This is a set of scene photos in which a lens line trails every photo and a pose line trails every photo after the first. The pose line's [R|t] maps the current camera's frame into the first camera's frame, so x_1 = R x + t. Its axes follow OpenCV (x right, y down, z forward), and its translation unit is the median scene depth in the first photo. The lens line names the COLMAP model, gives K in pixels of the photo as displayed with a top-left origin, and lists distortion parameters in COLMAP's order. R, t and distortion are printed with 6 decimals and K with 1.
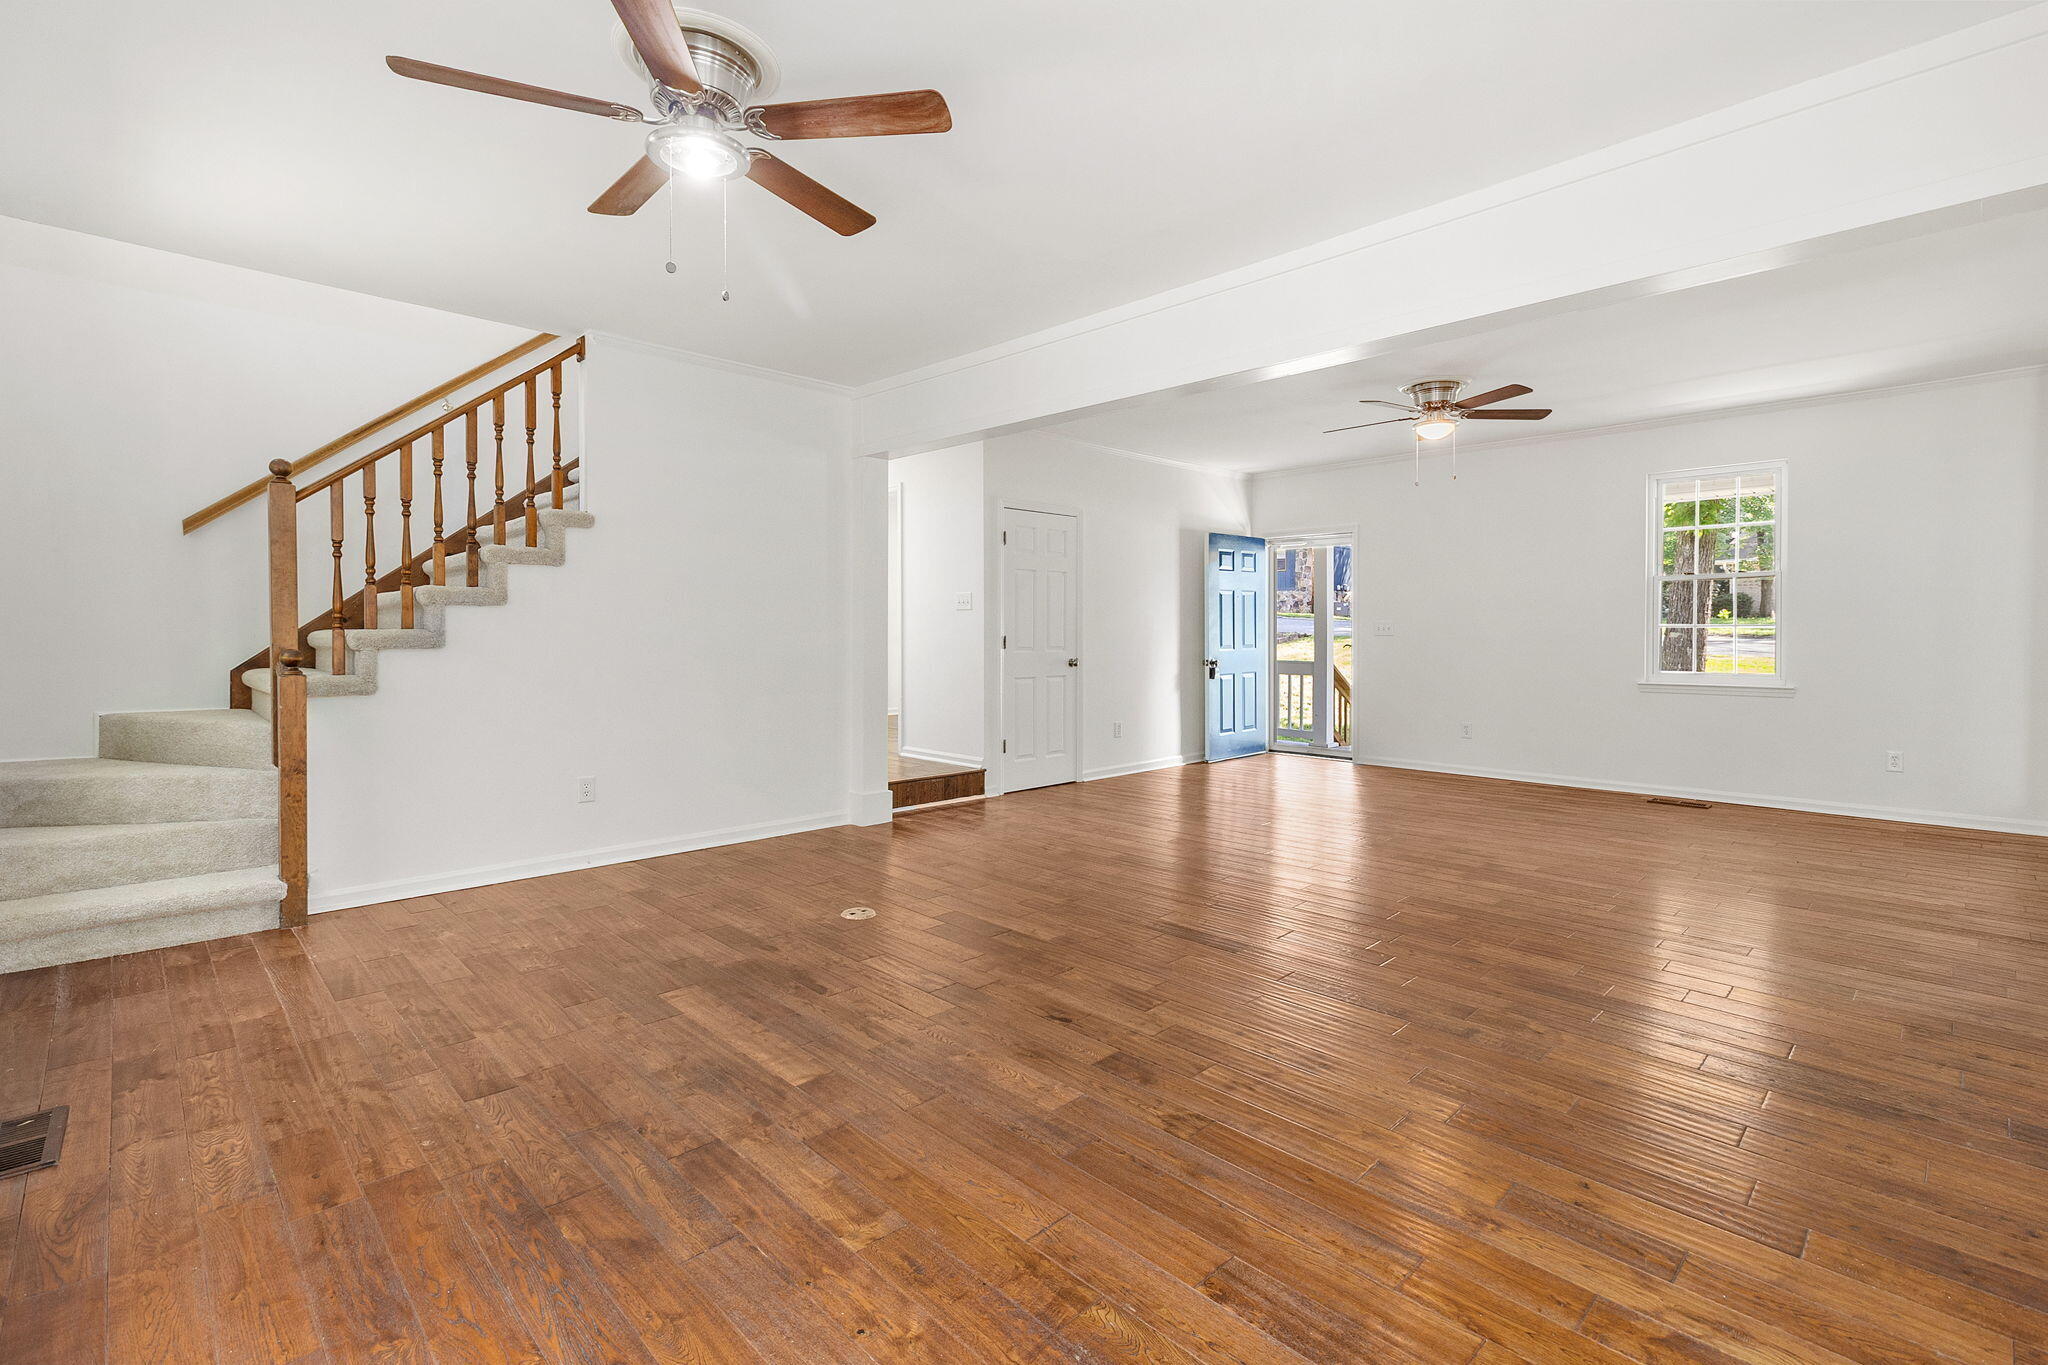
lens RADIAL K [[941.1, 0, 1033.8], [0, 941.1, 631.8], [0, 0, 1]] dist [-0.004000, -0.000420]
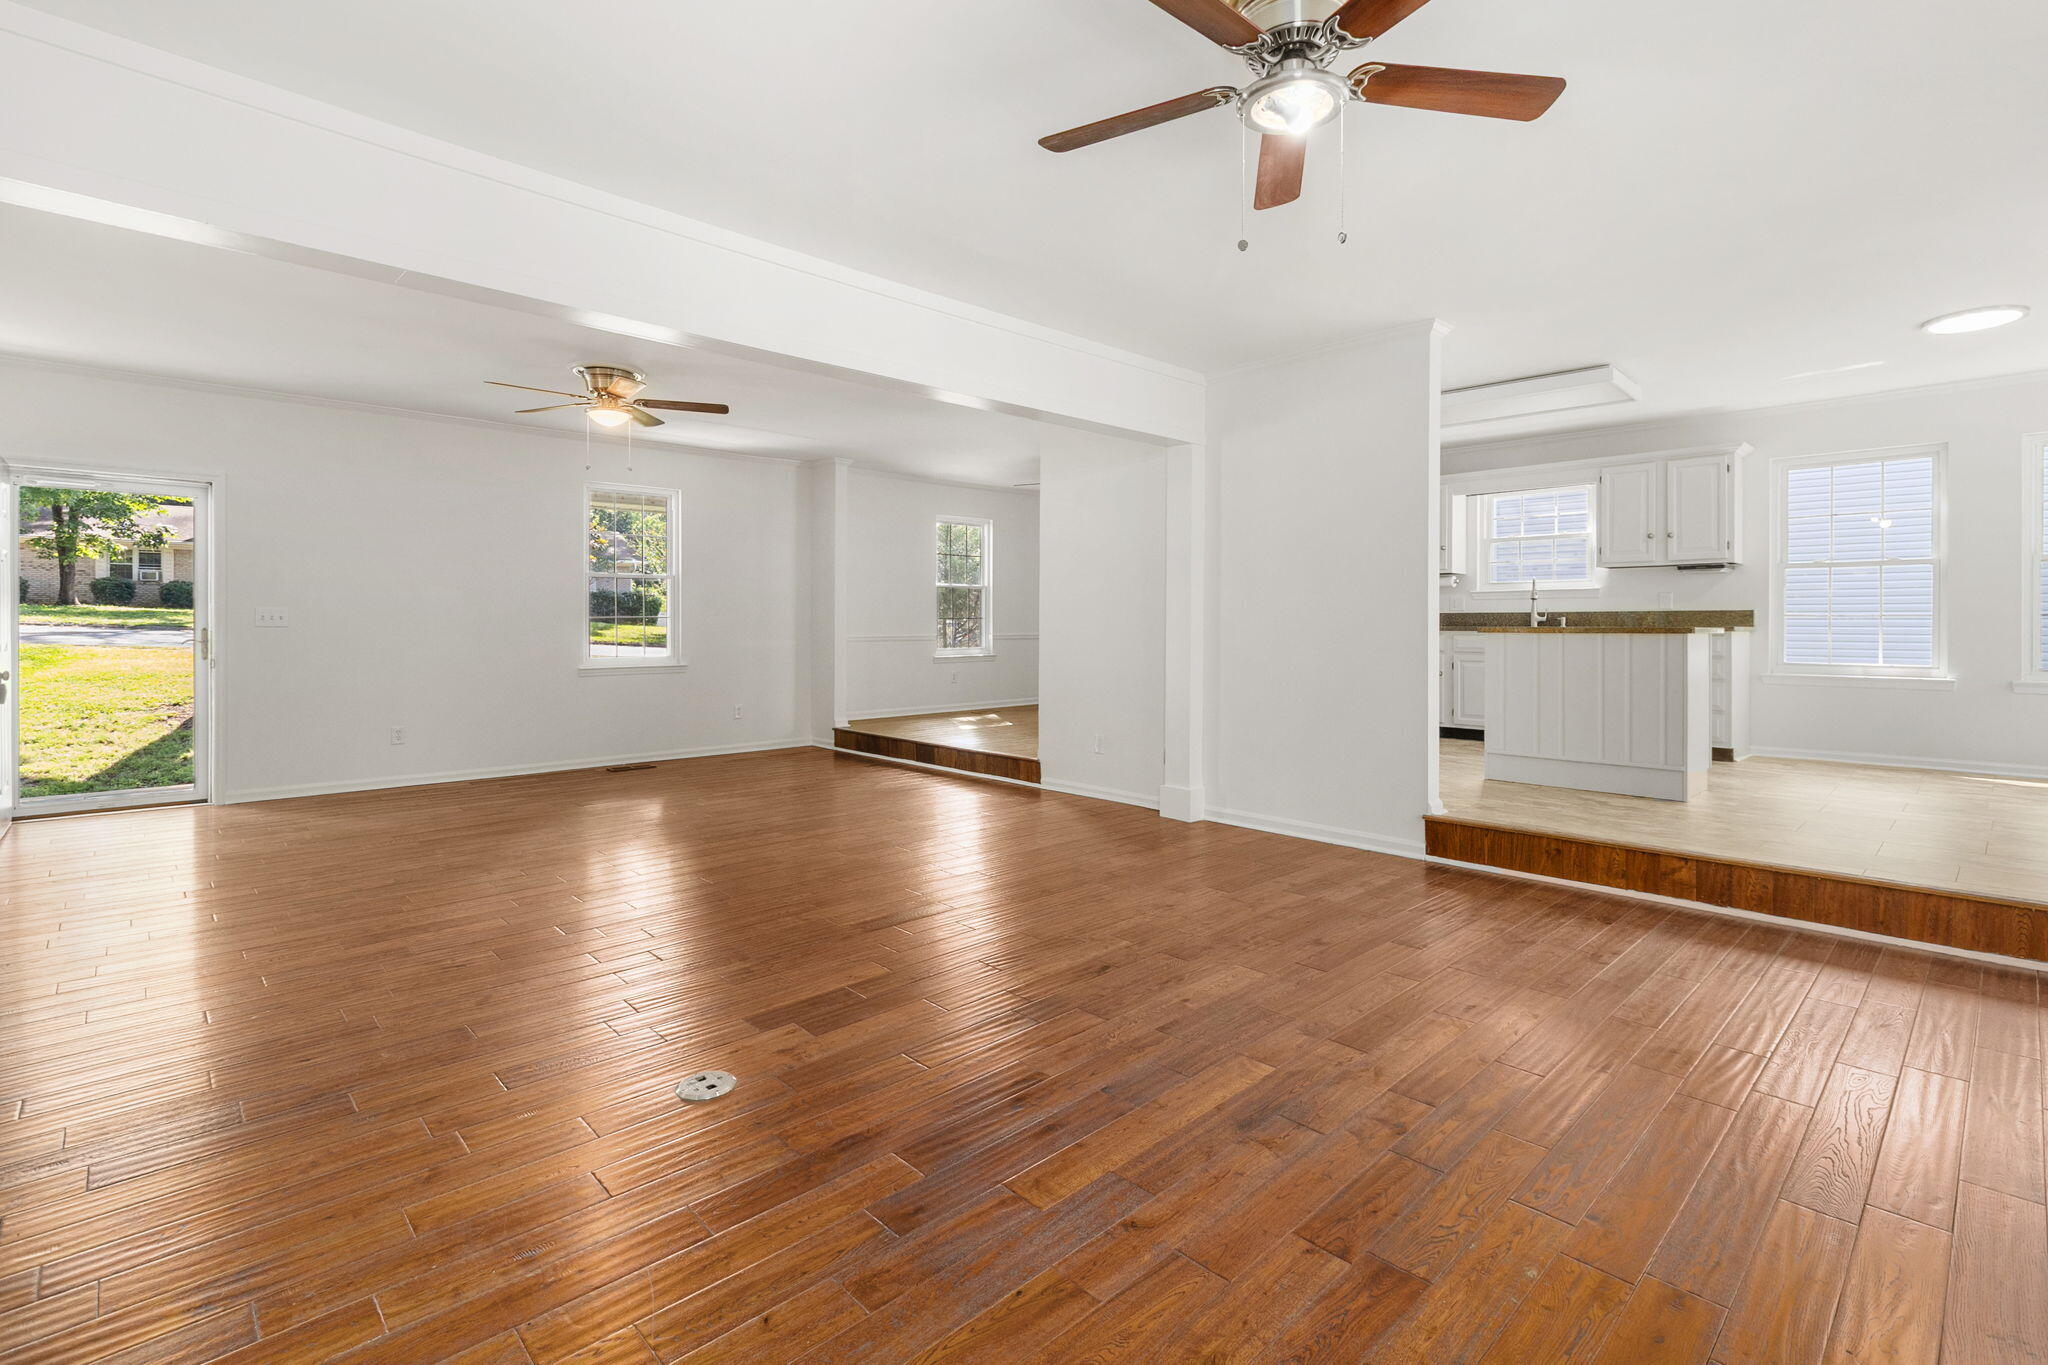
lens RADIAL K [[941.1, 0, 1033.8], [0, 941.1, 631.8], [0, 0, 1]] dist [-0.004000, -0.000420]
pose [[0.007665, -0.010174, 0.999919, -1.130809], [0.000938, 0.999948, 0.010168, -0.002848], [-0.999970, 0.000860, 0.007674, 1.113192]]
